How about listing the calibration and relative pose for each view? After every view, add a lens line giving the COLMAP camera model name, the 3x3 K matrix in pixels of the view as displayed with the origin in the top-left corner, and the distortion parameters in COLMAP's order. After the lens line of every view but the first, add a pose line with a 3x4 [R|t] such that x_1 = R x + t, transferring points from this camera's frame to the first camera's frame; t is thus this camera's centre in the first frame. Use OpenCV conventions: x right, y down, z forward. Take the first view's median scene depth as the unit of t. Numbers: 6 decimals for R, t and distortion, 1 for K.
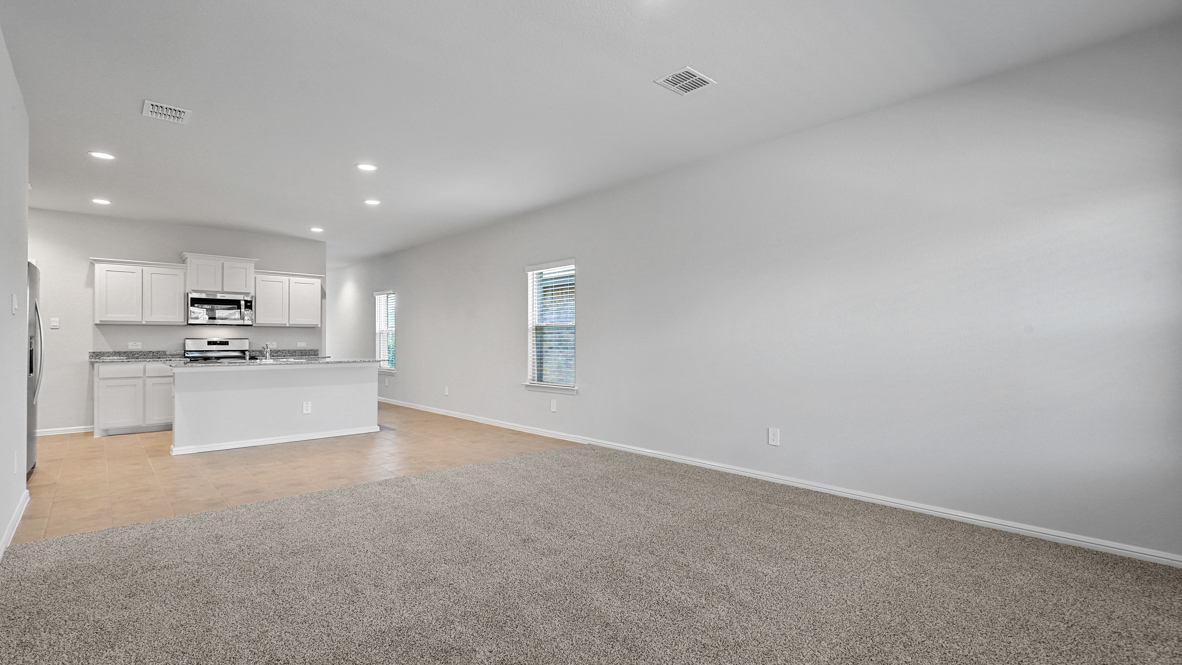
lens RADIAL K [[540.8, 0, 592.3], [0, 540.8, 334.1], [0, 0, 1]] dist [-0.001305, 0.000026]
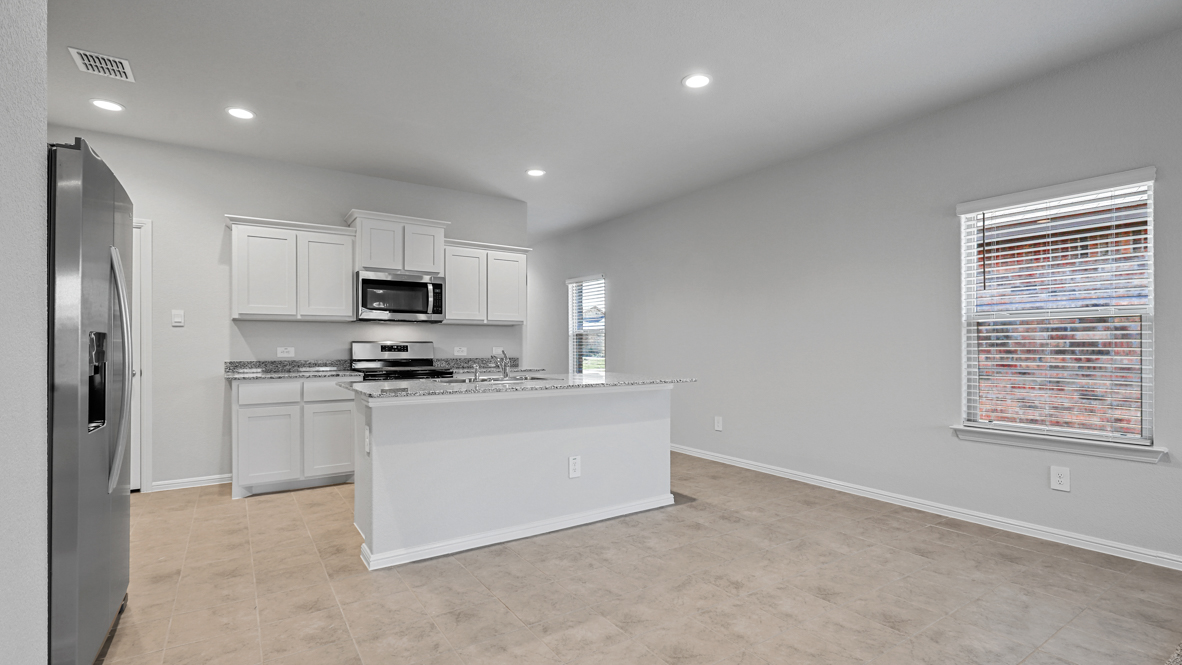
lens RADIAL K [[540.8, 0, 590.7], [0, 540.8, 342.3], [0, 0, 1]] dist [-0.001305, 0.000026]
pose [[0.987436, -0.000079, -0.158018, -0.381984], [0.001182, 0.999976, 0.006889, 0.004973], [0.158014, -0.006989, 0.987412, 0.414627]]
